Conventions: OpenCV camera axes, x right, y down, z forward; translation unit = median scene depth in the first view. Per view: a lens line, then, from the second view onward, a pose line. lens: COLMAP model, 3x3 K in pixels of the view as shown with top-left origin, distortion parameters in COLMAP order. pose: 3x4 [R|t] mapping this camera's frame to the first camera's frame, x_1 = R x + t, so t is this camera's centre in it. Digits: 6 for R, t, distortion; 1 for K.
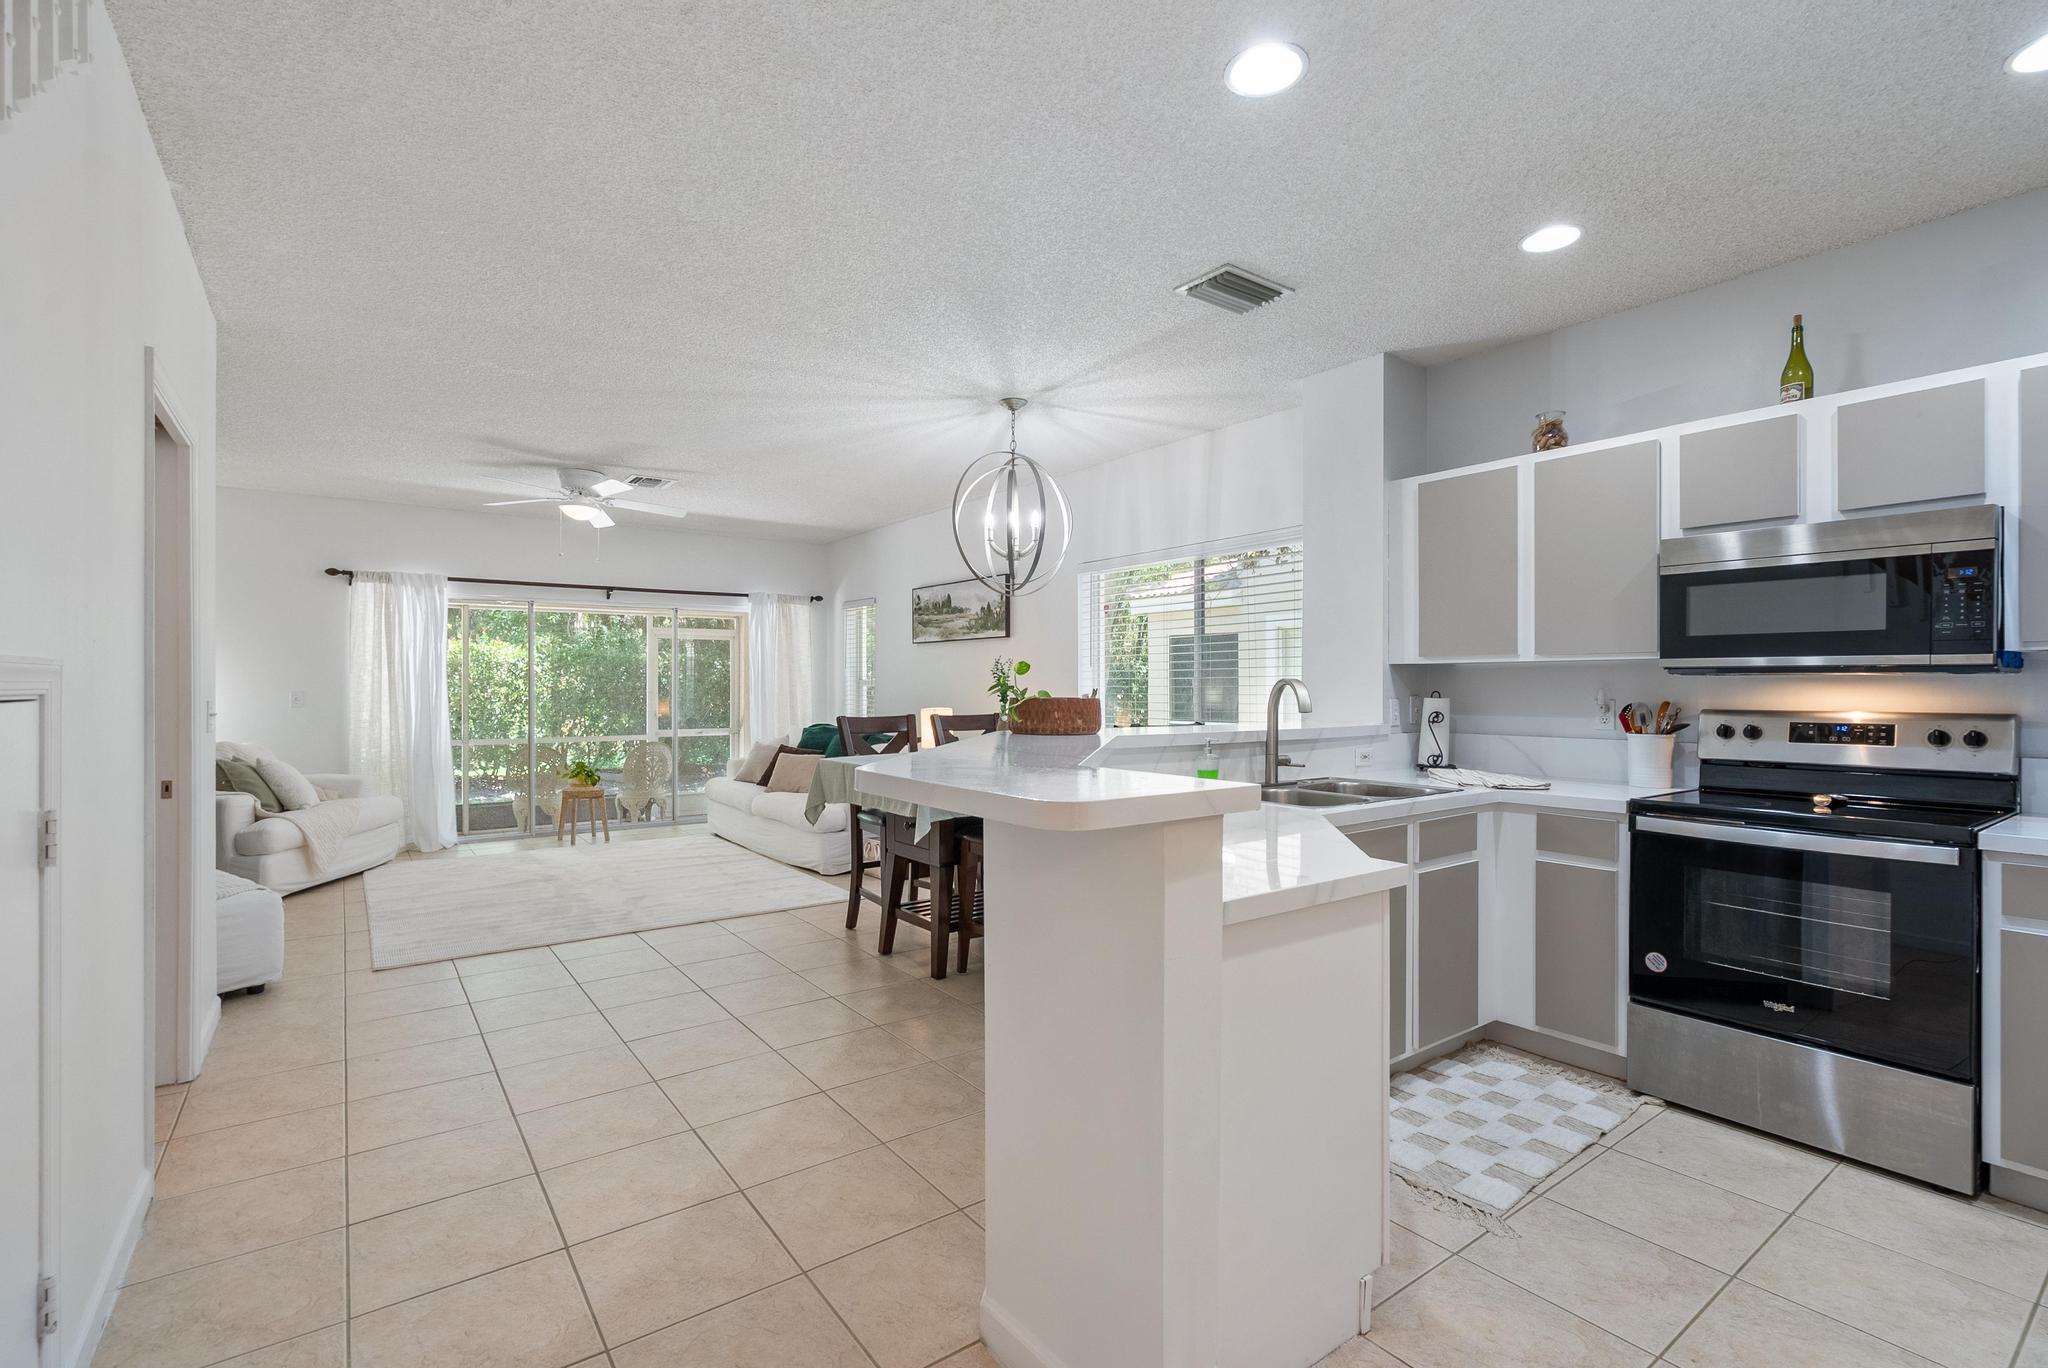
lens RADIAL K [[929.2, 0, 1026.2], [0, 929.2, 688.8], [0, 0, 1]] dist [-0.005166, 0.000345]
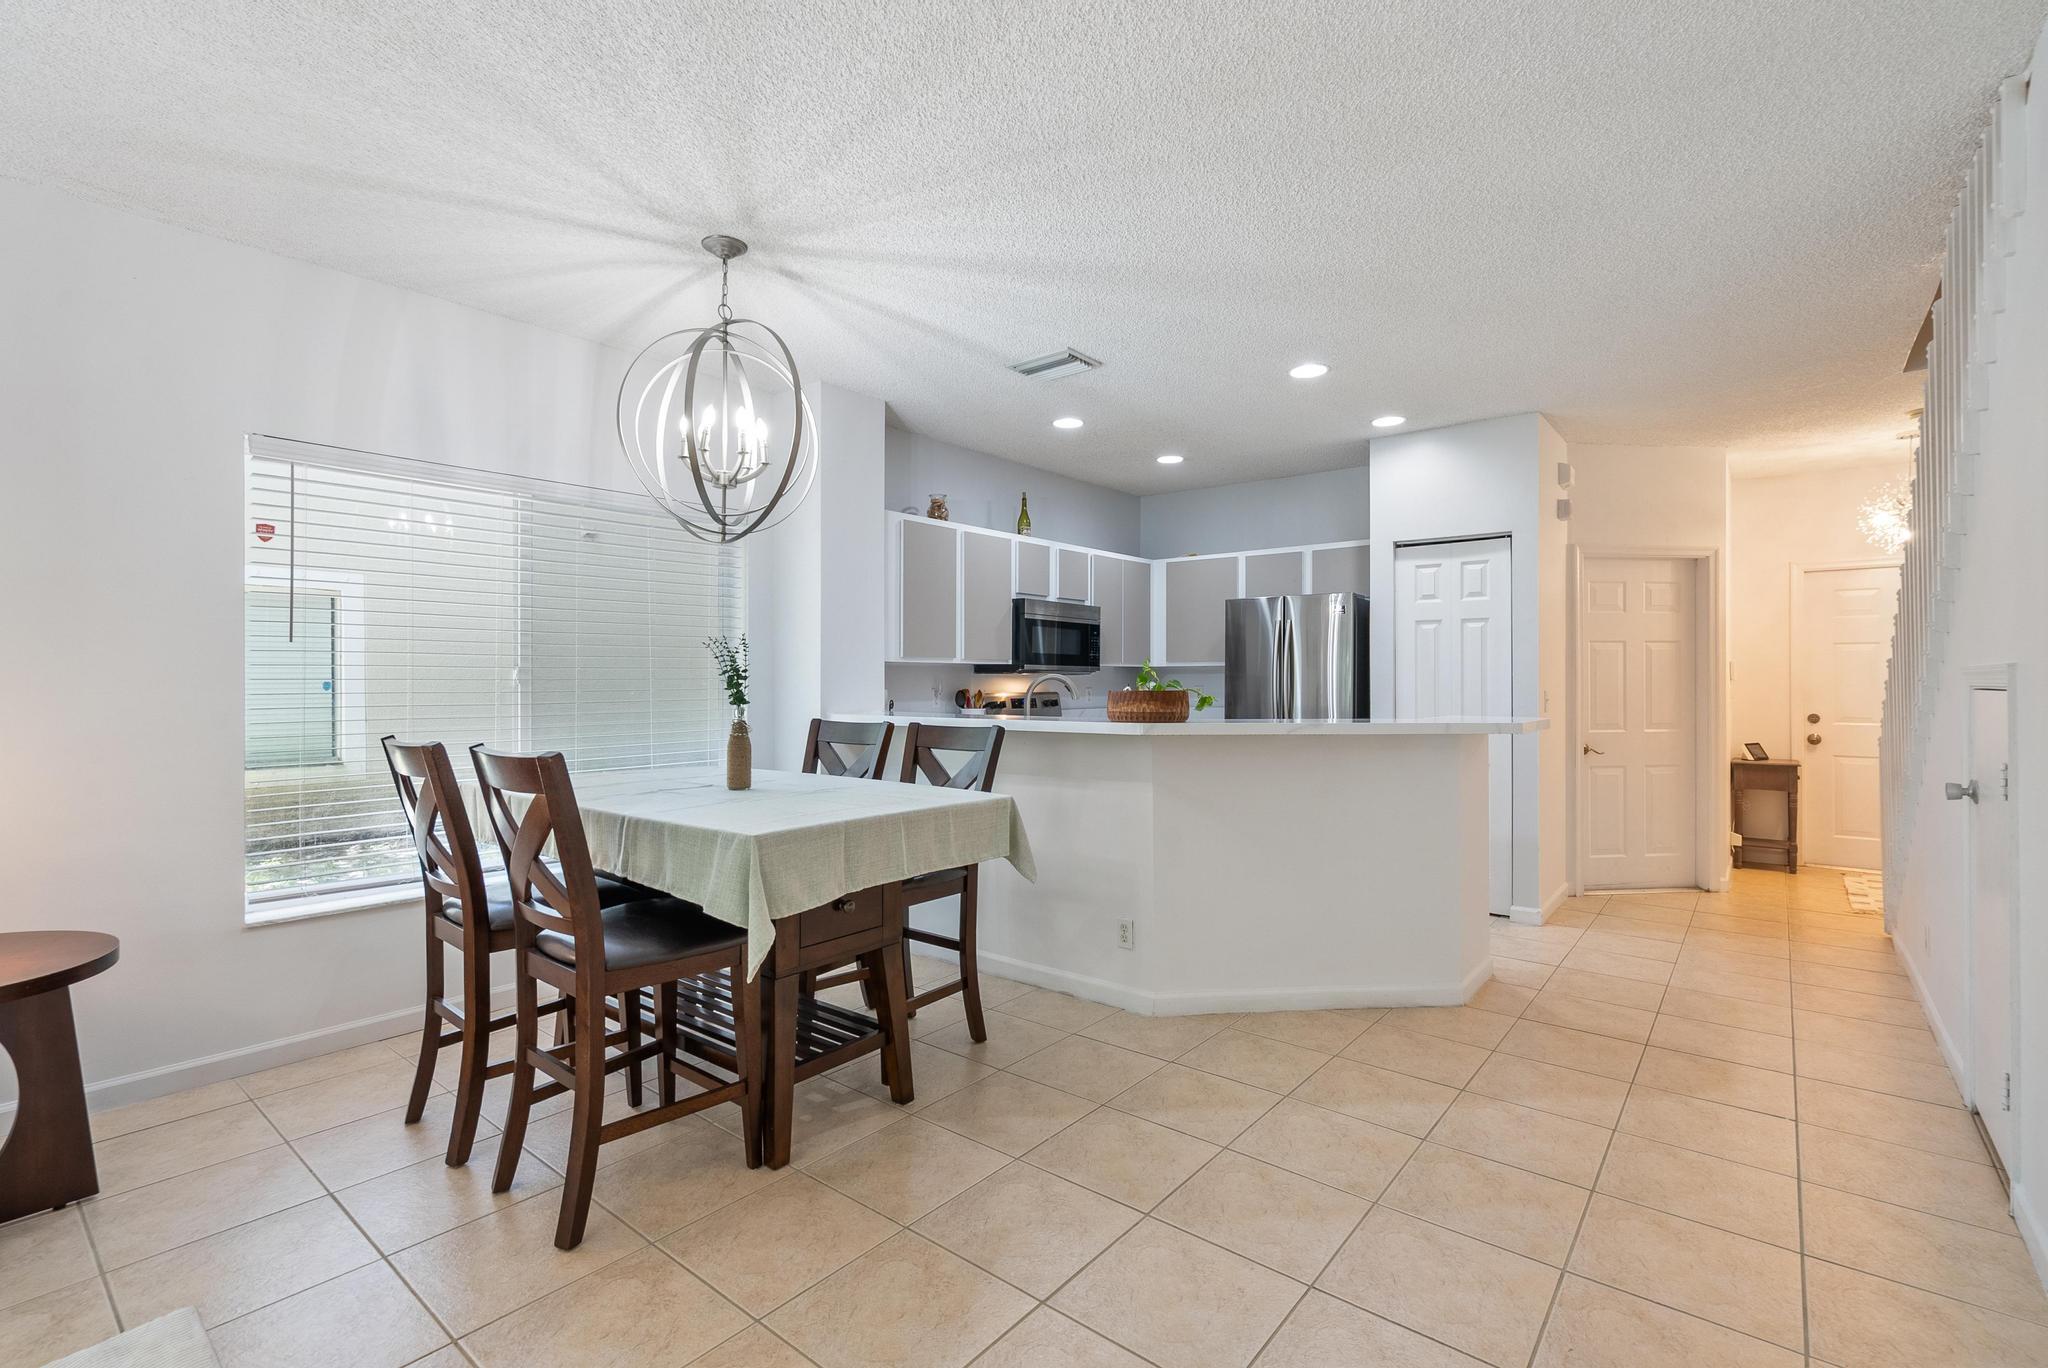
lens RADIAL K [[926.5, 0, 1024.6], [0, 926.5, 674.7], [0, 0, 1]] dist [-0.001144, 0.000348]
pose [[-0.246881, 0.005647, 0.969029, -0.706615], [0.002666, 0.999983, -0.005148, -0.002474], [-0.969042, 0.001312, -0.246891, 0.972419]]
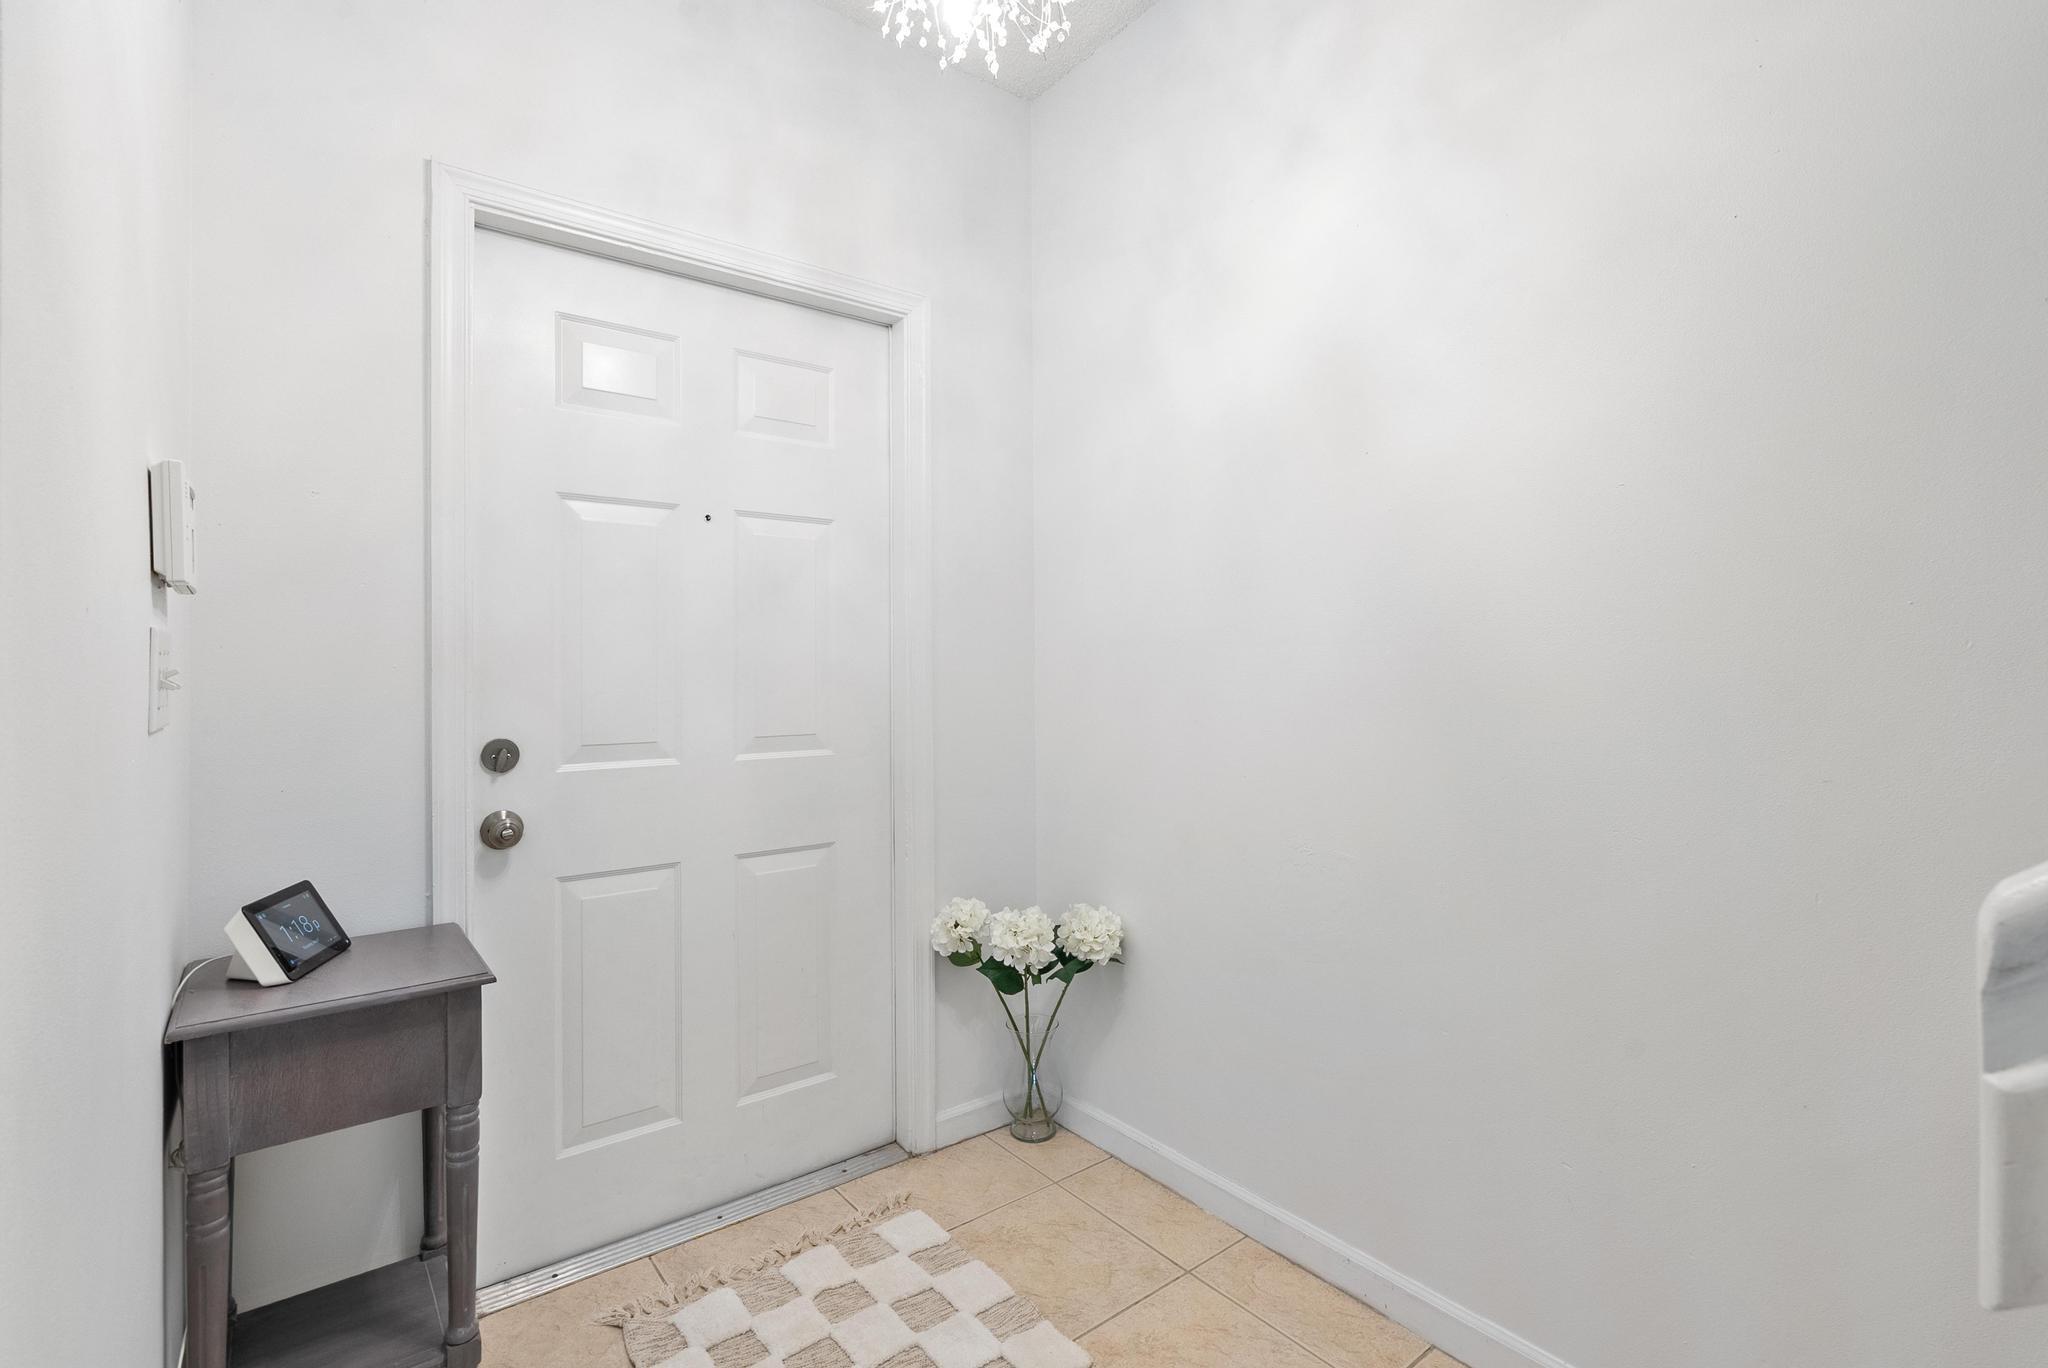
lens RADIAL K [[947.5, 0, 1024.4], [0, 947.5, 649.0], [0, 0, 1]] dist [0.000183, 0.000163]
pose [[-0.999528, 0.000067, -0.030729, 0.156727], [0.000317, 0.999967, -0.008116, 0.018824], [0.030728, -0.008122, -0.999495, -0.136393]]
